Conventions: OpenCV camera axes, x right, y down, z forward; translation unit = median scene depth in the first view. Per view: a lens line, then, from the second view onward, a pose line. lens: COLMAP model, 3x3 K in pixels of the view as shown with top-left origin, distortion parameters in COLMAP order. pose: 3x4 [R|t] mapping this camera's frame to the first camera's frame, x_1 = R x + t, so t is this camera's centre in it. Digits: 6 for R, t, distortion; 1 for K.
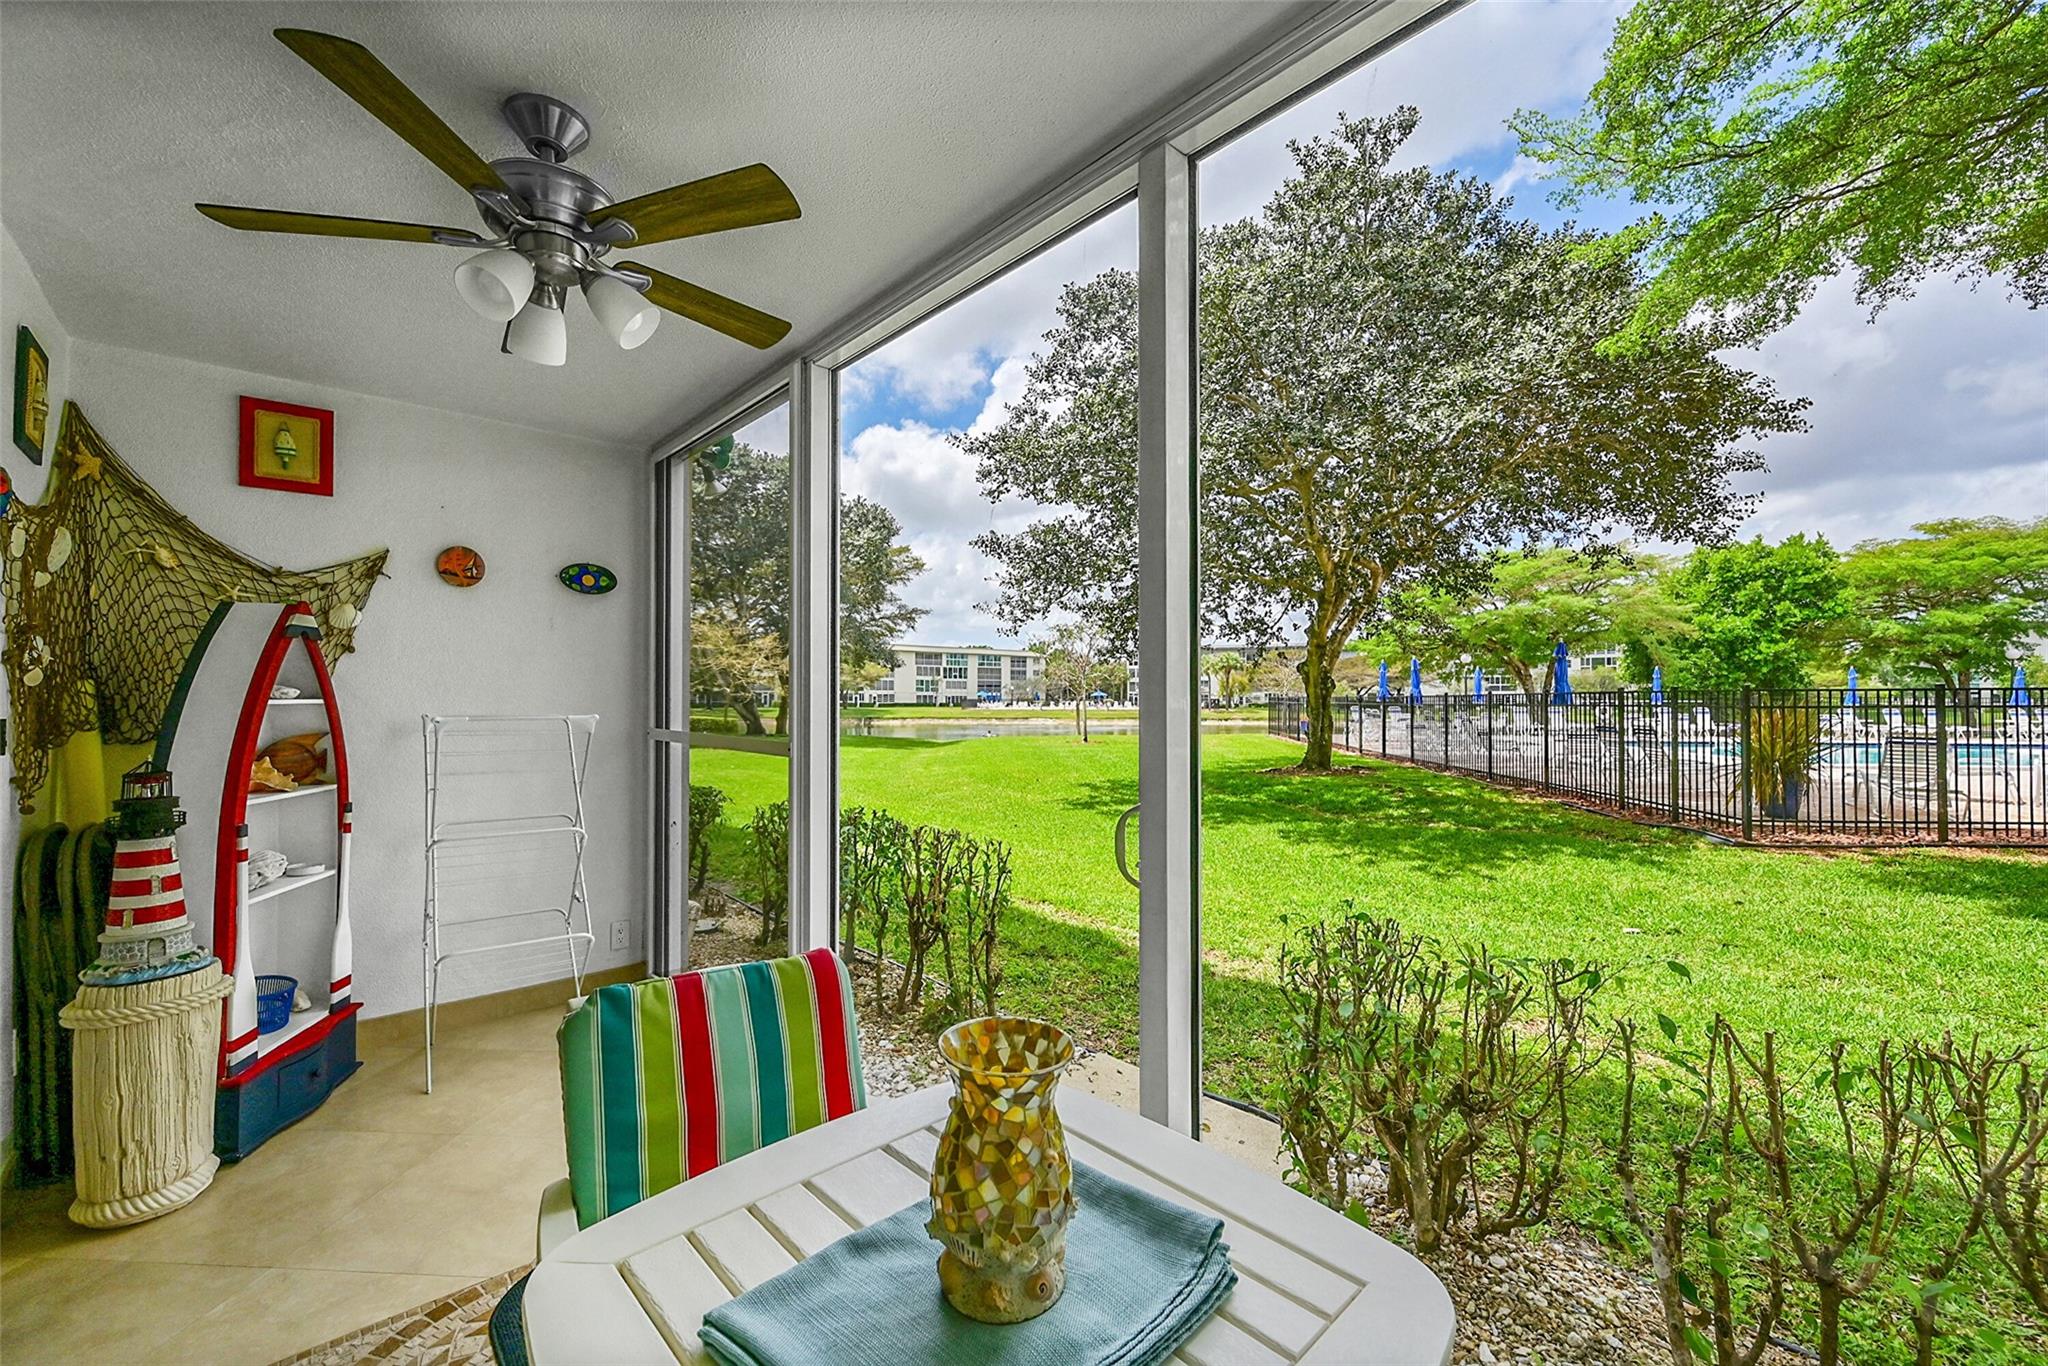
lens RADIAL K [[825.8, 0, 1024.2], [0, 825.8, 676.0], [0, 0, 1]] dist [0.000601, 0.000140]
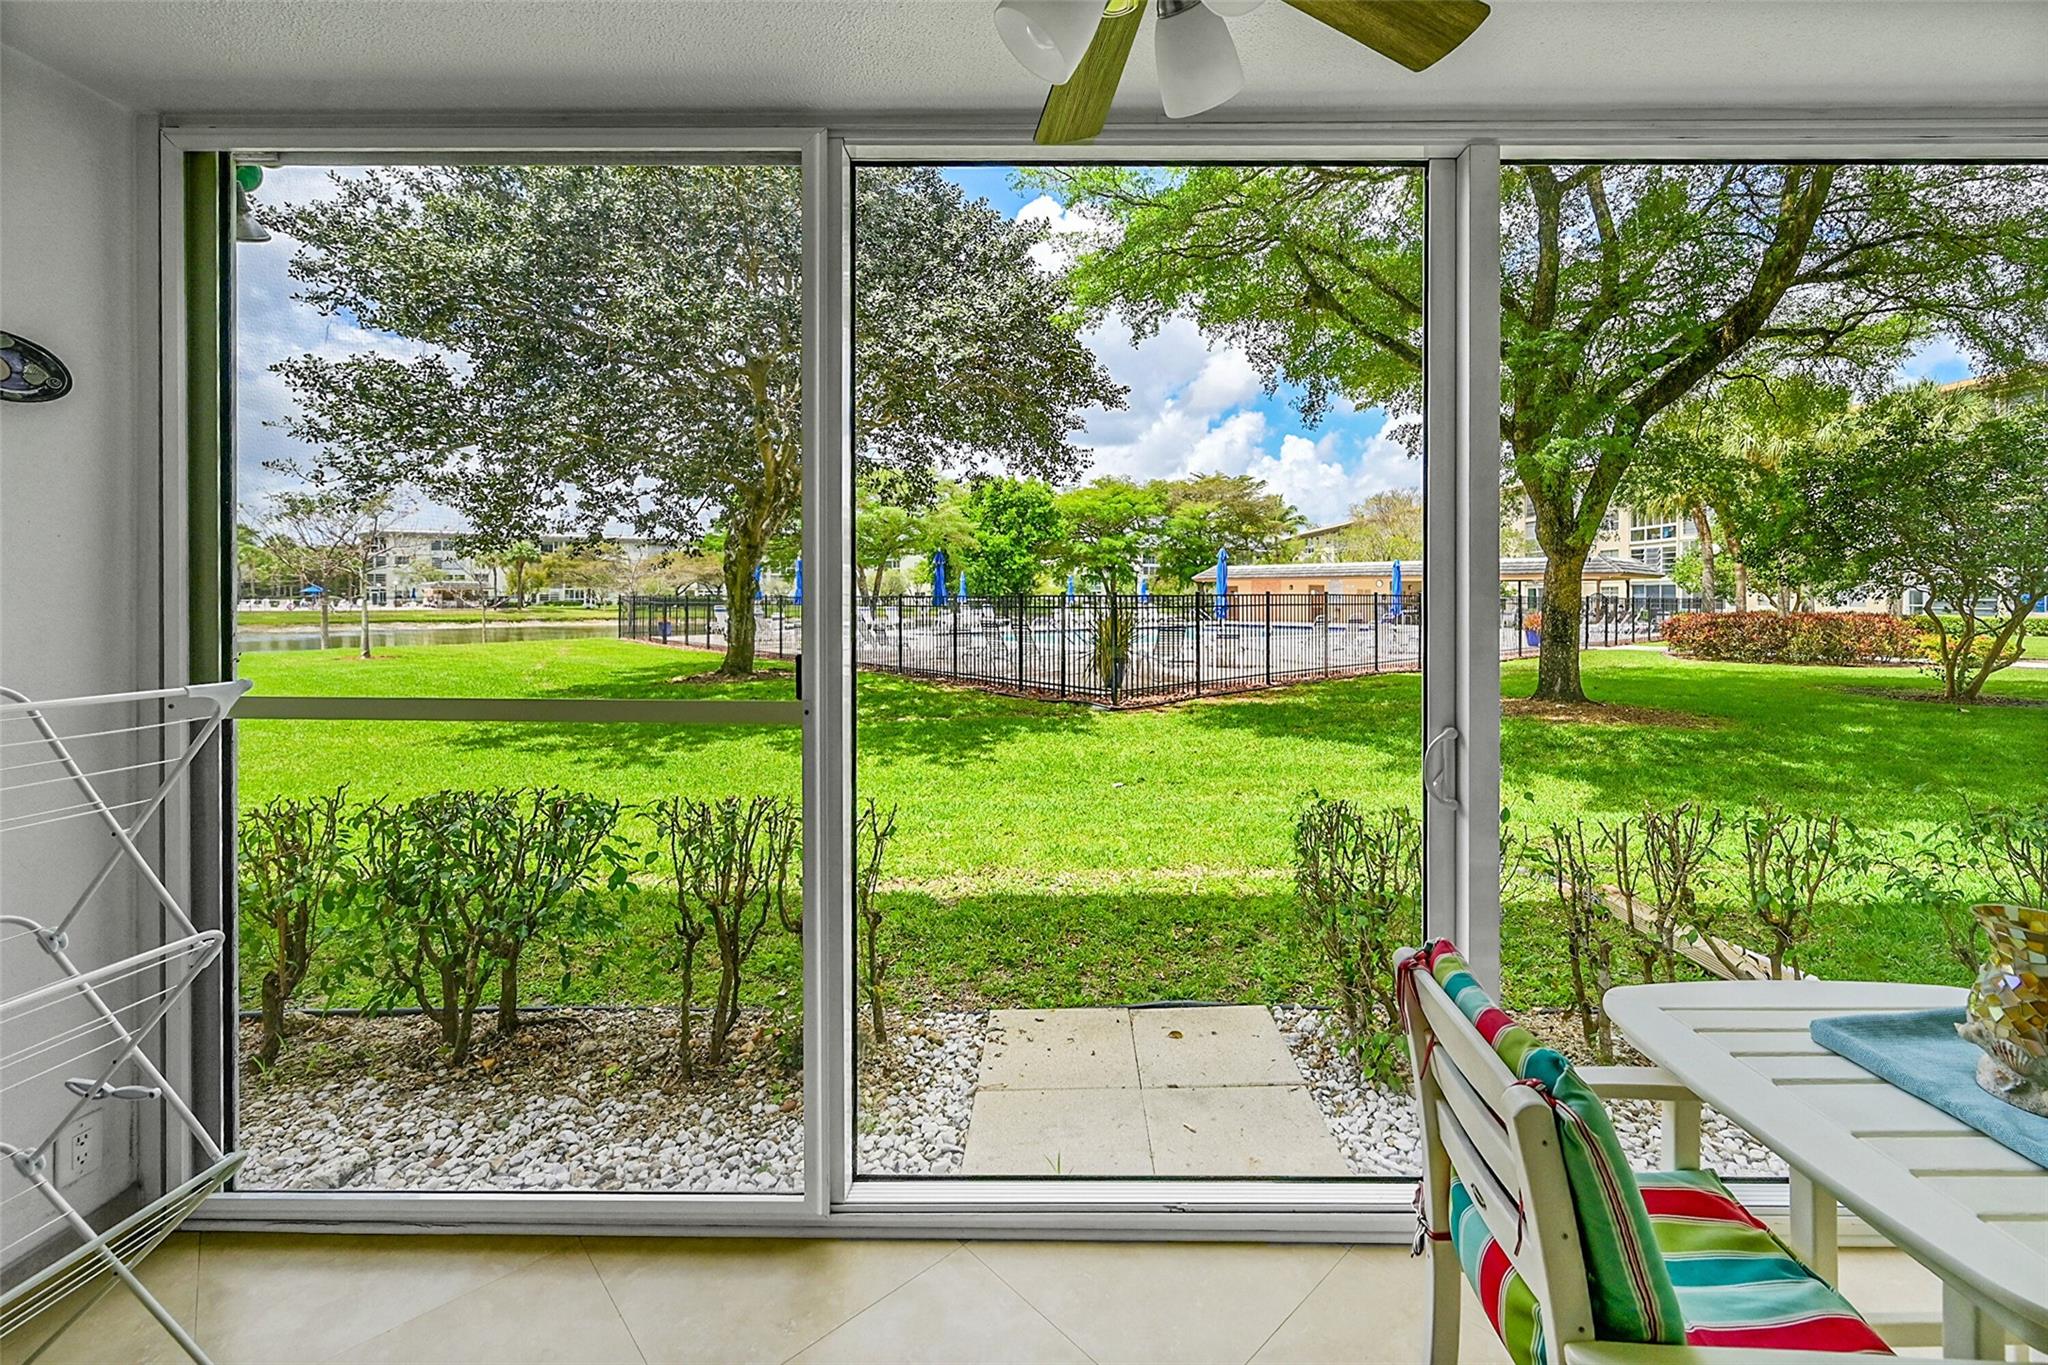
lens RADIAL K [[837.7, 0, 1070.4], [0, 837.7, 592.3], [0, 0, 1]] dist [0.000055, 0.000067]
pose [[0.678551, 0.003844, 0.734544, -0.108099], [-0.020769, 0.999687, 0.013954, -0.003612], [-0.734260, -0.024724, 0.678418, 0.066584]]
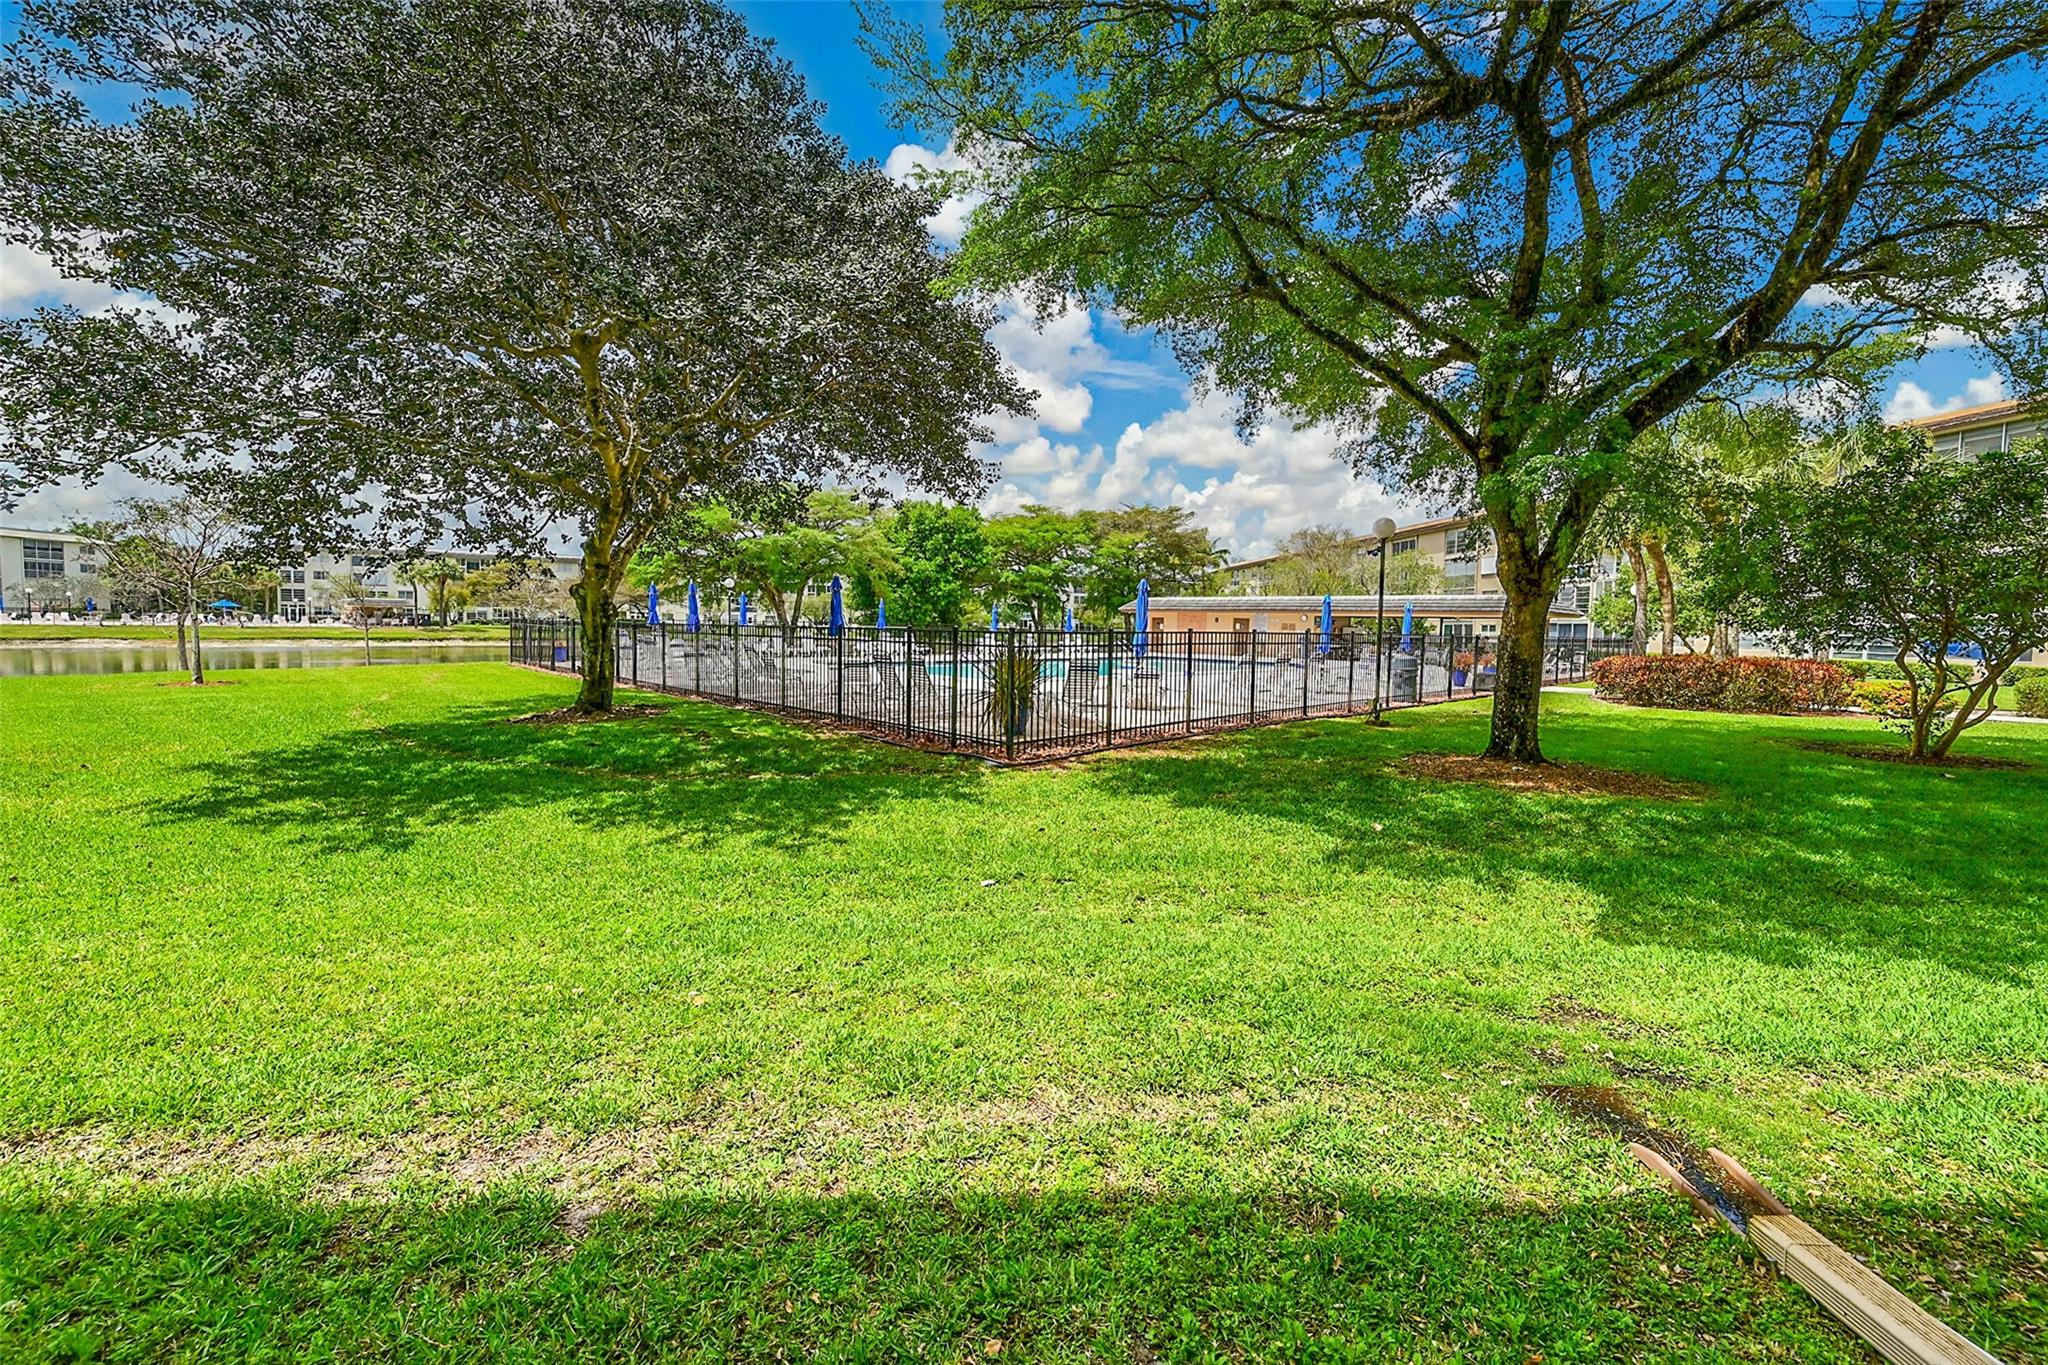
lens RADIAL K [[817.4, 0, 1046.2], [0, 817.4, 666.0], [0, 0, 1]] dist [-0.000218, -0.000008]
pose [[0.638907, -0.028474, 0.768757, 0.009556], [-0.037999, 0.996927, 0.068506, -0.009546], [-0.768345, -0.072981, 0.635861, 0.129298]]
